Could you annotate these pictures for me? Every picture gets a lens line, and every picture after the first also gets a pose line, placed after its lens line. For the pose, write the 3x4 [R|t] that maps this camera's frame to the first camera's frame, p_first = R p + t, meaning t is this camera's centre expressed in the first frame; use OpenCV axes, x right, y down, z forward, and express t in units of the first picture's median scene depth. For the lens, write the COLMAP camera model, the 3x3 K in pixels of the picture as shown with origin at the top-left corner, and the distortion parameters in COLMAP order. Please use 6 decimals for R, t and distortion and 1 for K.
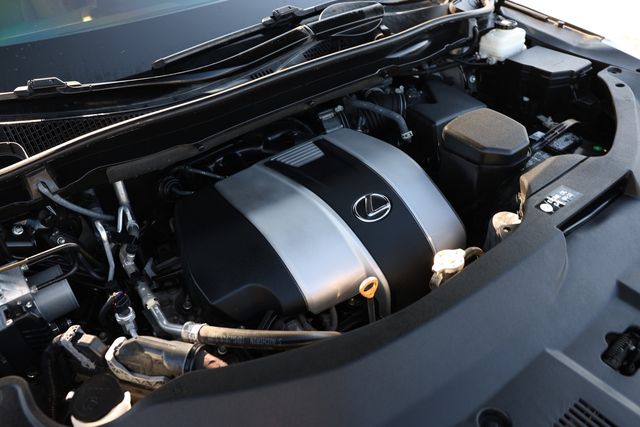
lens RADIAL K [[511.6, 0, 320.0], [0, 511.6, 213.5], [0, 0, 1]] dist [-0.046920, 0.000164]
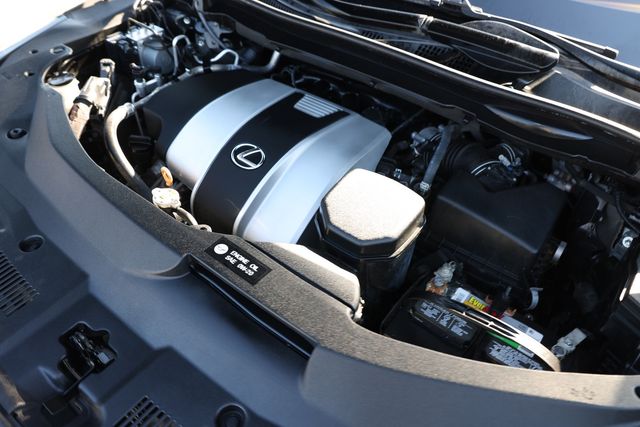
lens RADIAL K [[511.6, 0, 320.0], [0, 511.6, 213.5], [0, 0, 1]] dist [-0.046920, 0.000164]
pose [[0.225727, 0.697557, -0.680045, 0.838428], [-0.611935, 0.644685, 0.458167, -0.459408], [0.758012, 0.312723, 0.572382, 0.446892]]
